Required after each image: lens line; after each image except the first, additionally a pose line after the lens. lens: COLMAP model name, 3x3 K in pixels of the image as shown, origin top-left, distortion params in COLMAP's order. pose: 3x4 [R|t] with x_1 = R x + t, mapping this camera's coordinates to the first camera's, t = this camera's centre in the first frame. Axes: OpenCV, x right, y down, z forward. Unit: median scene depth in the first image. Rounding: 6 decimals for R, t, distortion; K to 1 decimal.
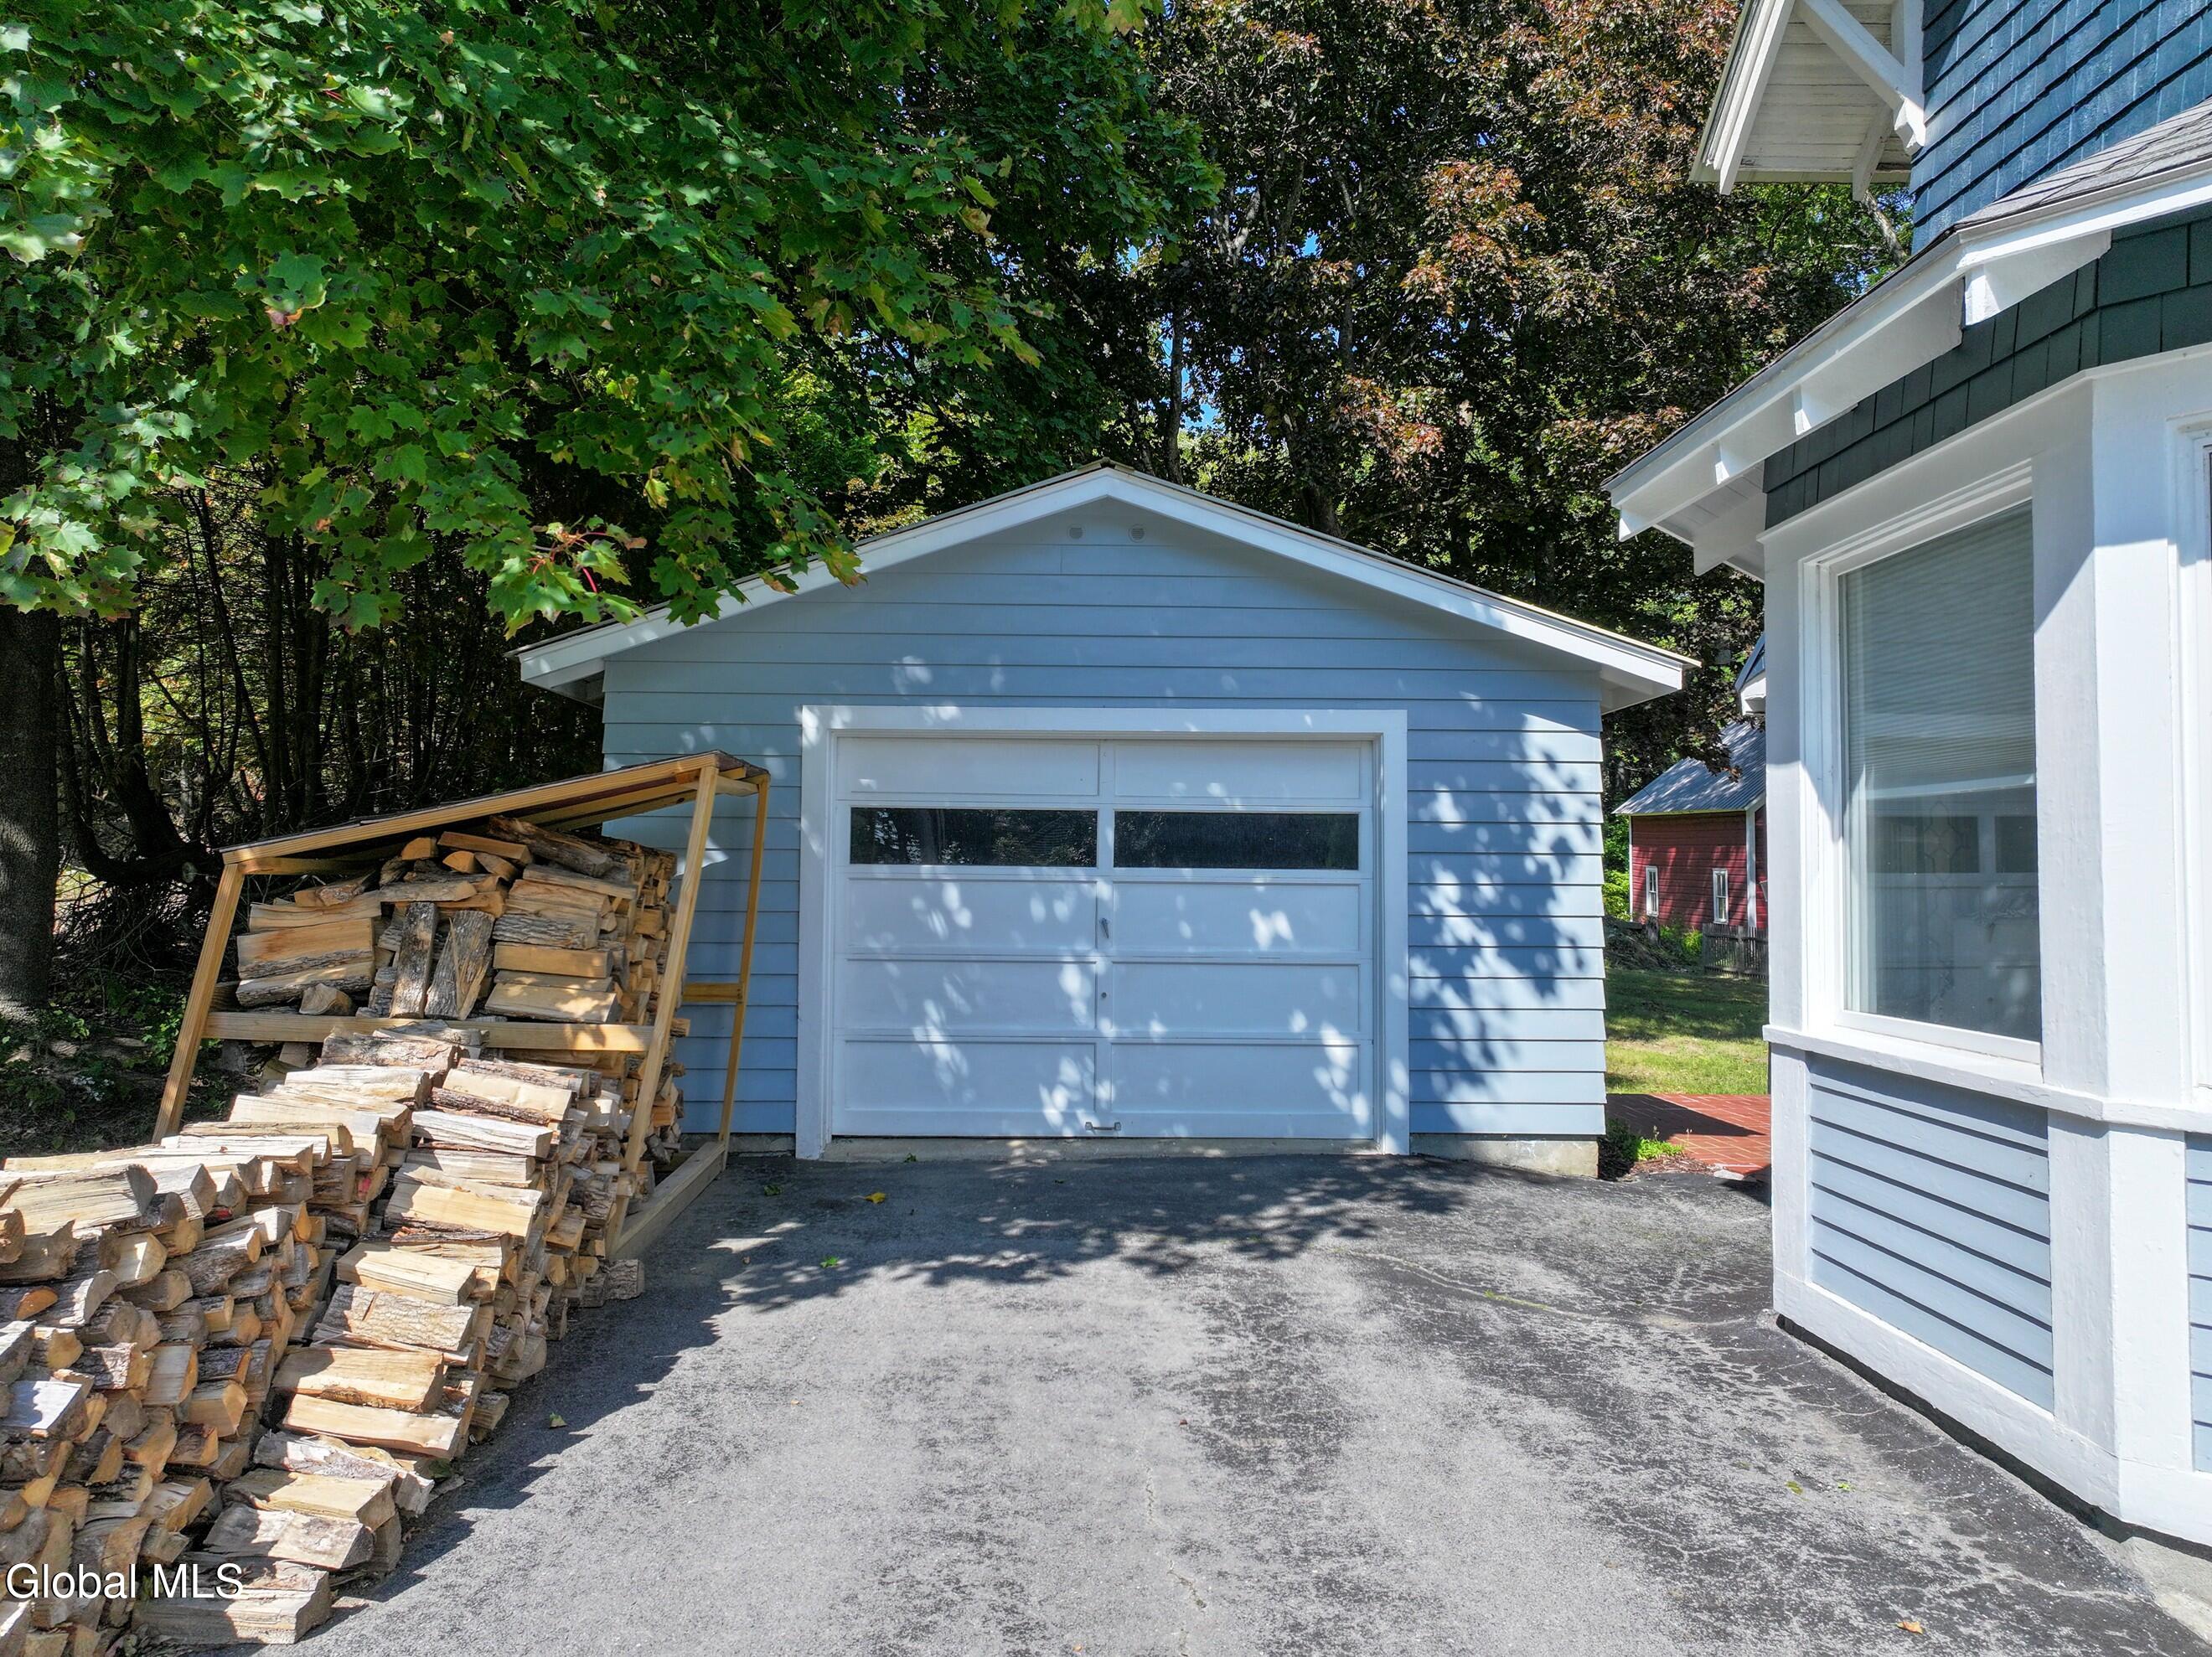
lens RADIAL K [[1555.4, 0, 1110.3], [0, 1555.4, 821.3], [0, 0, 1]] dist [-0.001901, 0.019481]
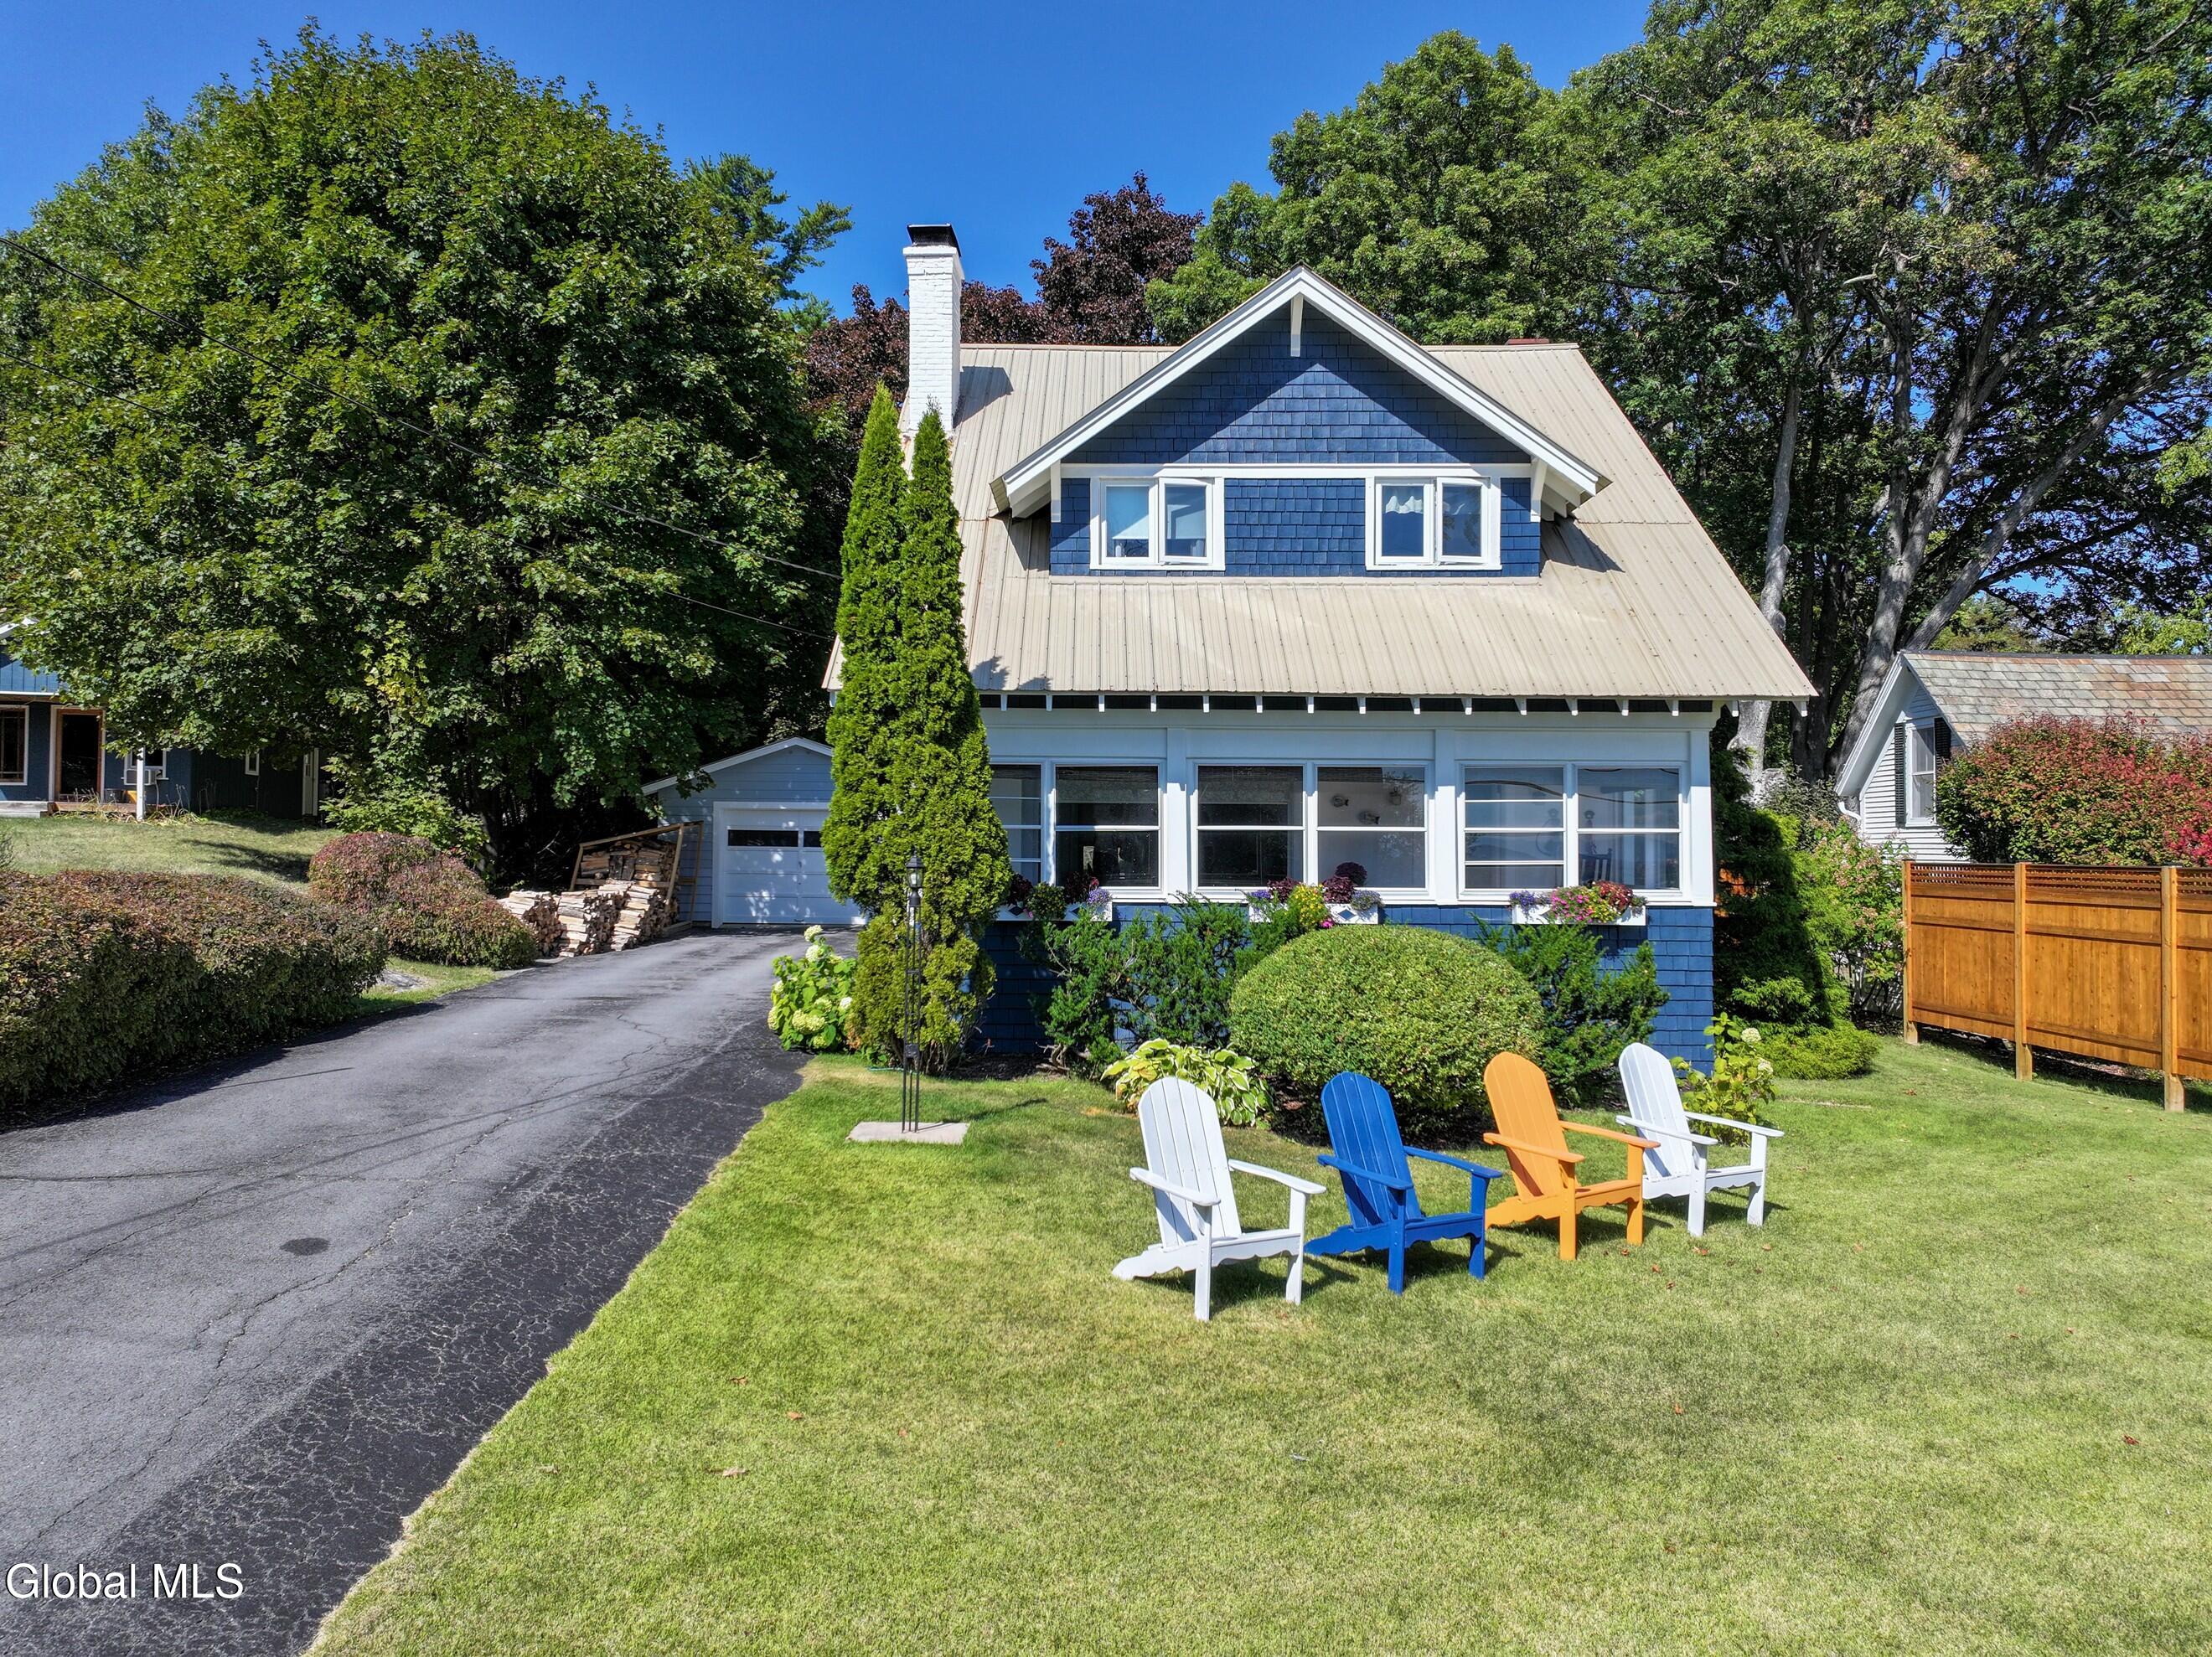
lens RADIAL K [[1550.4, 0, 1111.0], [0, 1550.4, 825.9], [0, 0, 1]] dist [0.006065, 0.004531]
pose [[0.999802, -0.002606, -0.019708, 1.098150], [0.002919, 0.999869, 0.015894, -0.102702], [0.019664, -0.015949, 0.999679, -3.555171]]
